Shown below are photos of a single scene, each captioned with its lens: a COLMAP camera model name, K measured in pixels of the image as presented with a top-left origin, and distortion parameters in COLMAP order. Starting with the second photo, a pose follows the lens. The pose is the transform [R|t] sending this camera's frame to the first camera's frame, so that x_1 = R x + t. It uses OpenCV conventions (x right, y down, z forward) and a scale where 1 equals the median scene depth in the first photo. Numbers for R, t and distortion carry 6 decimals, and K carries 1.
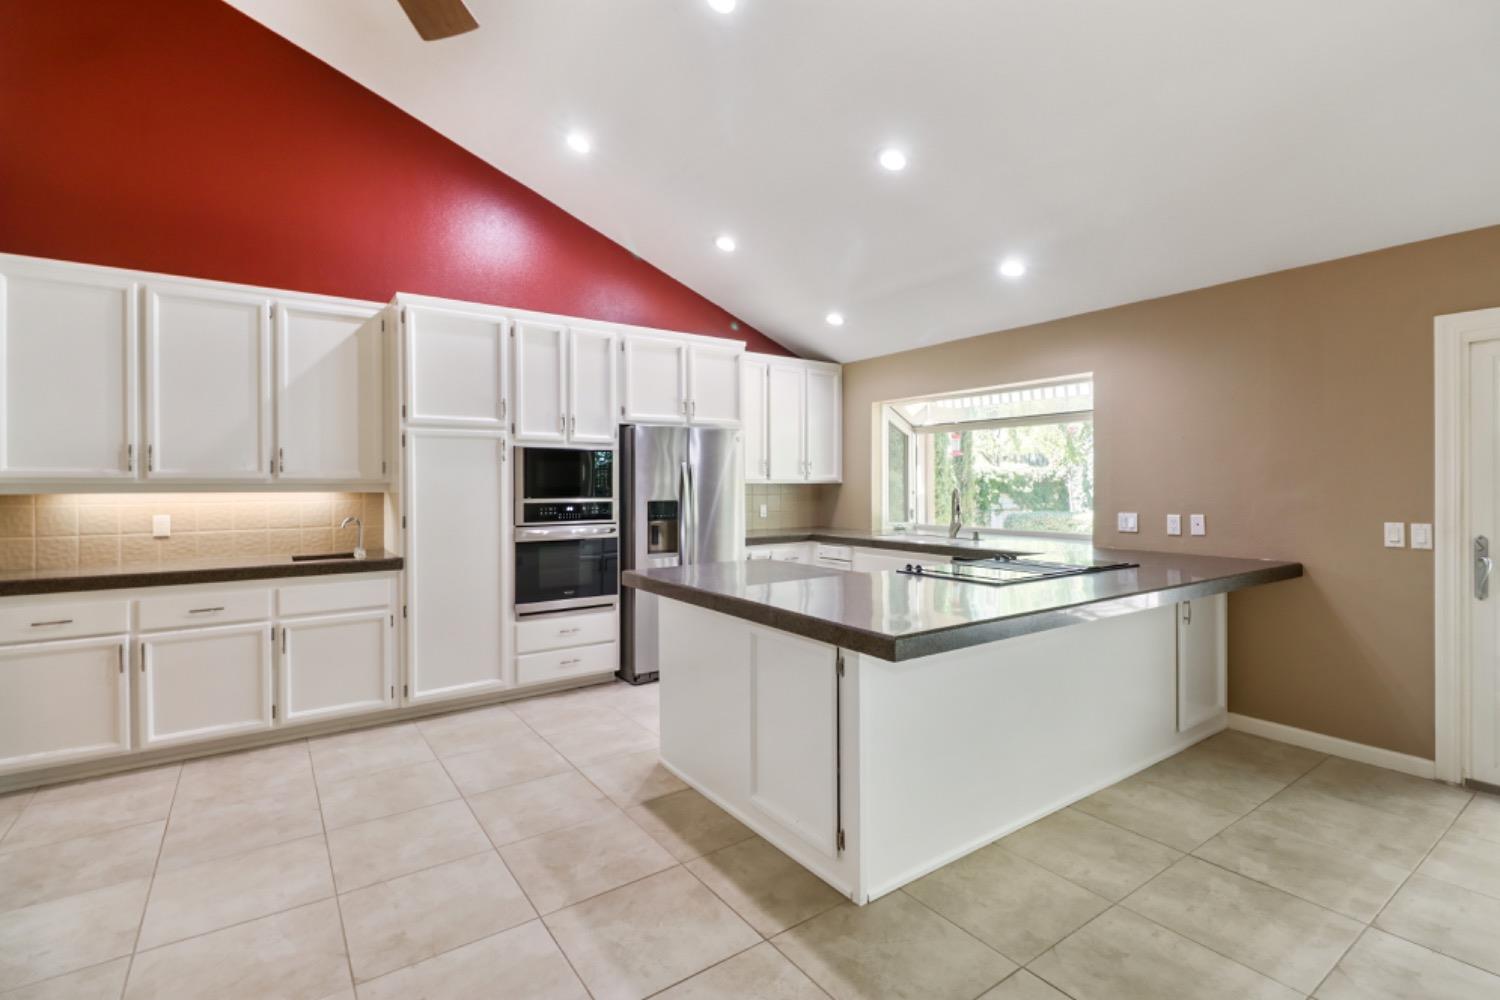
lens RADIAL K [[691.5, 0, 753.6], [0, 691.5, 480.5], [0, 0, 1]] dist [0.019423, -0.013233]
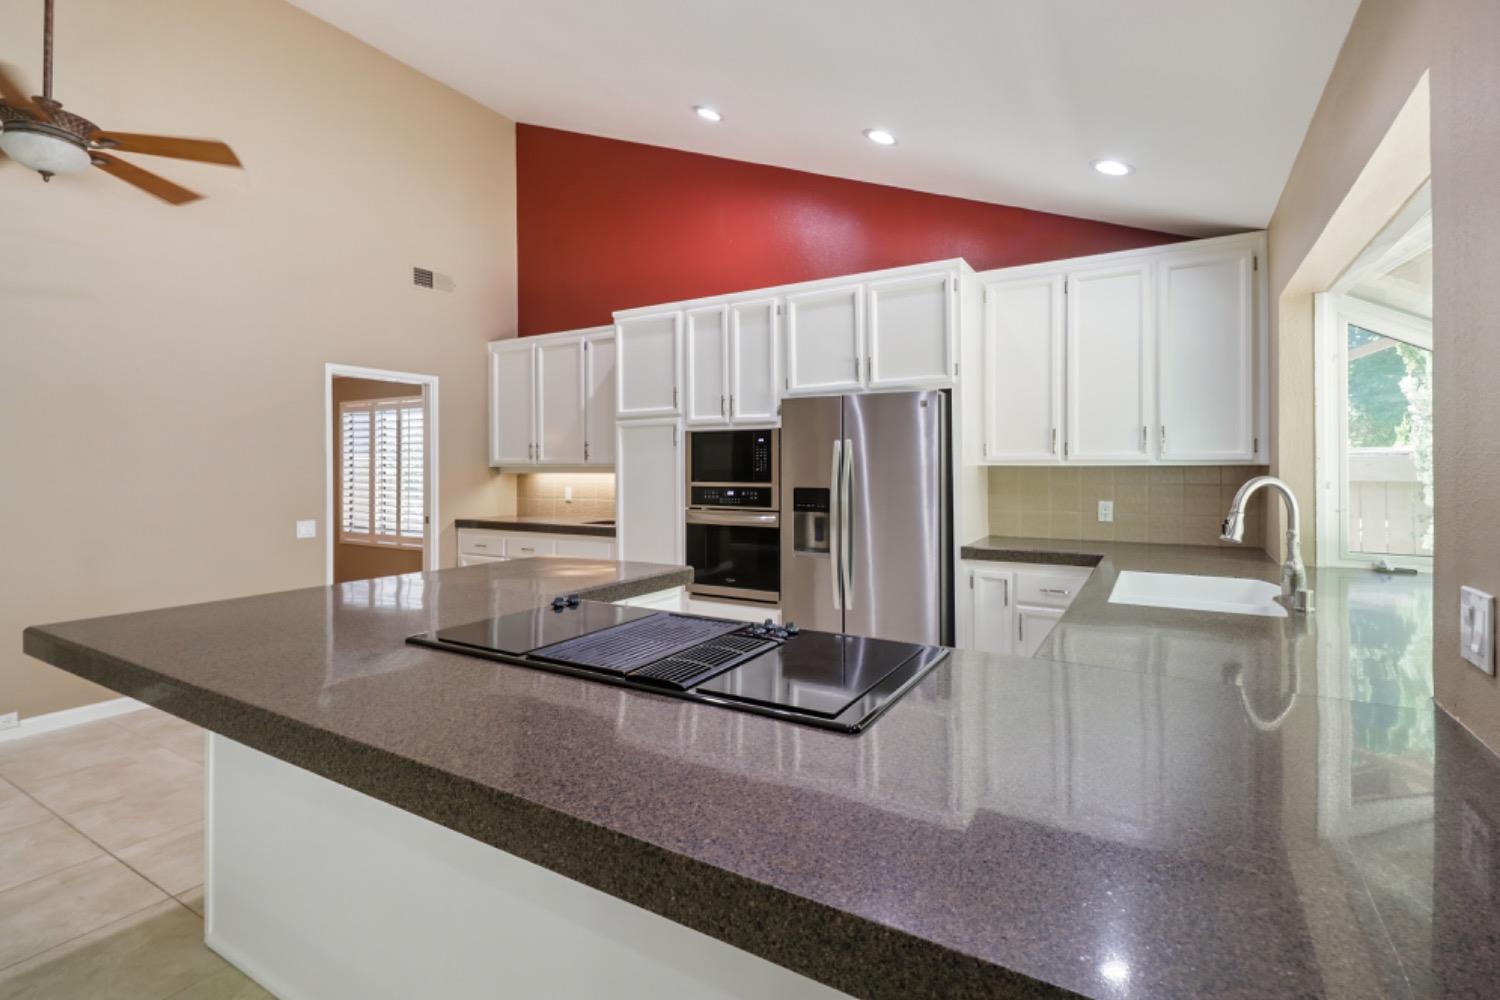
lens RADIAL K [[693.0, 0, 754.4], [0, 693.0, 465.0], [0, 0, 1]] dist [0.019028, -0.013211]
pose [[0.406270, -0.001761, -0.913751, 0.645446], [0.006111, 0.999981, 0.000790, 0.001189], [0.913733, -0.005904, 0.406273, 0.658248]]
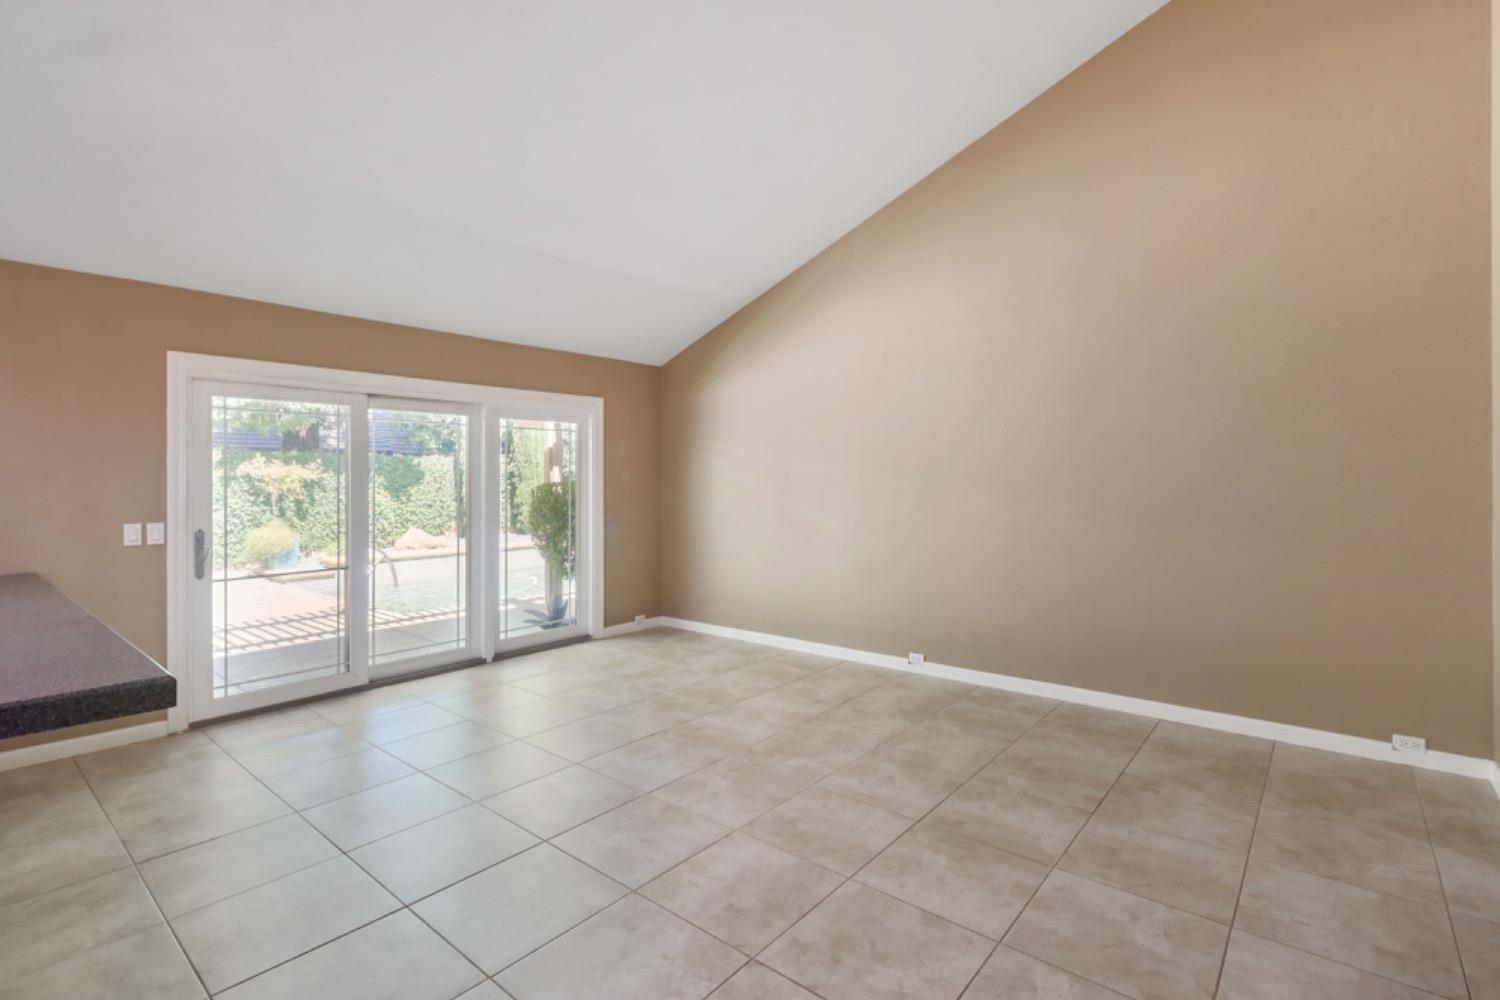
lens RADIAL K [[691.5, 0, 753.6], [0, 691.5, 480.5], [0, 0, 1]] dist [0.019423, -0.013233]
pose [[-0.255400, 0.009596, 0.966788, -0.325083], [0.003312, 0.999954, -0.009050, 0.002652], [-0.966830, 0.000891, -0.255419, 0.235678]]
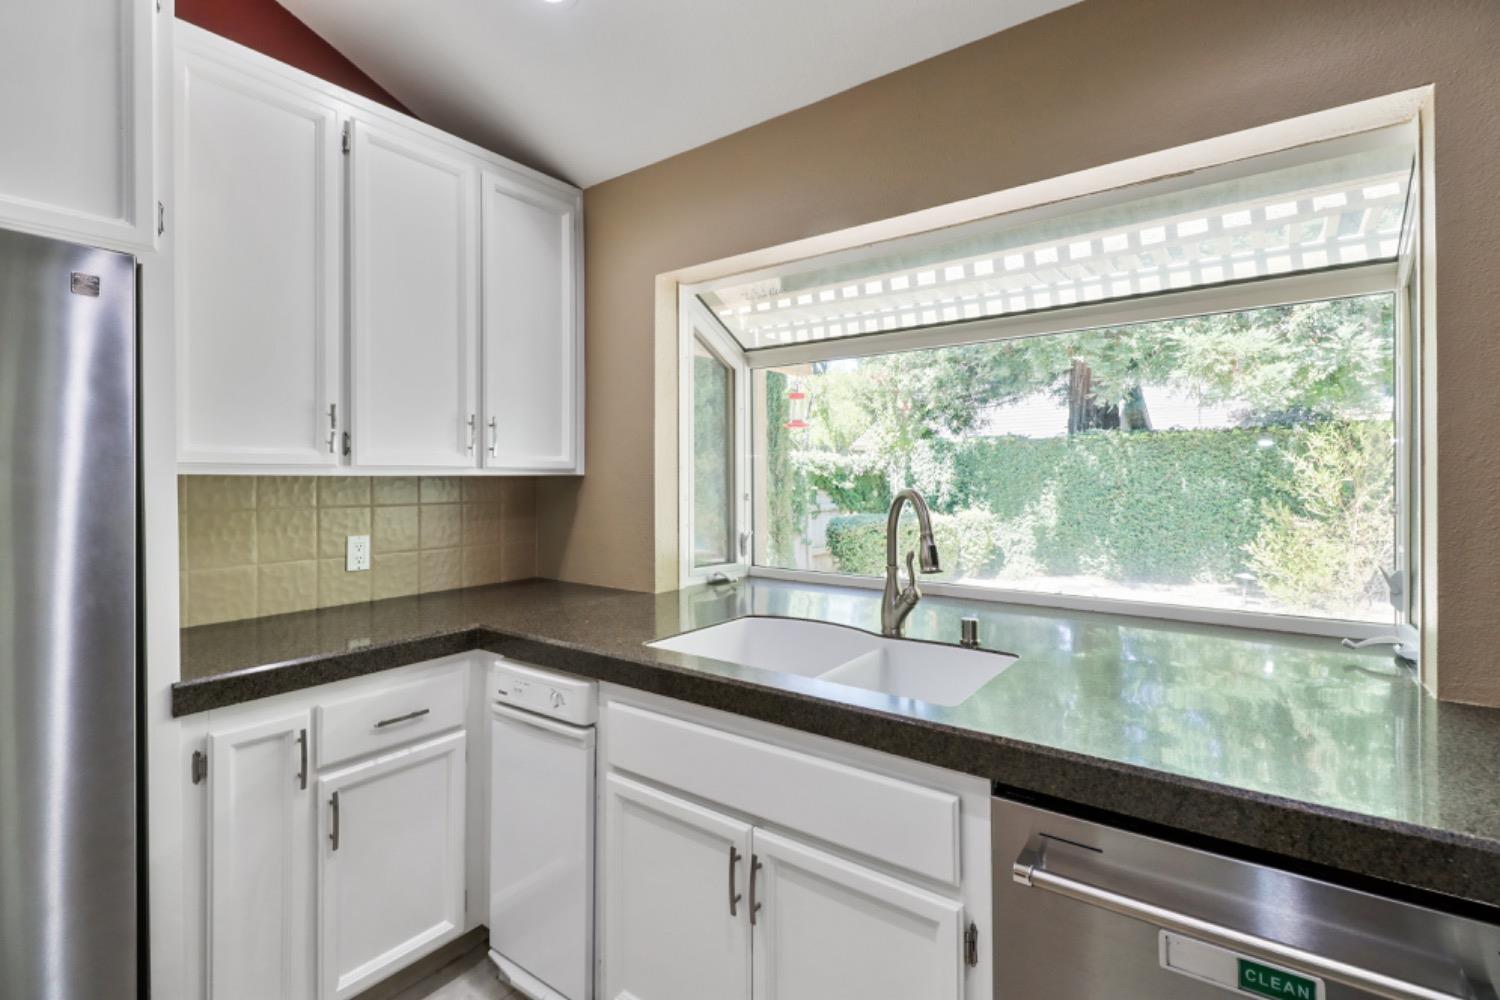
lens RADIAL K [[691.5, 0, 749.6], [0, 691.5, 476.5], [0, 0, 1]] dist [0.021313, -0.013397]
pose [[0.950417, -0.000405, 0.310977, 0.136062], [-0.000489, 0.999996, 0.002795, 0.003977], [-0.310977, -0.002808, 0.950413, 0.835270]]
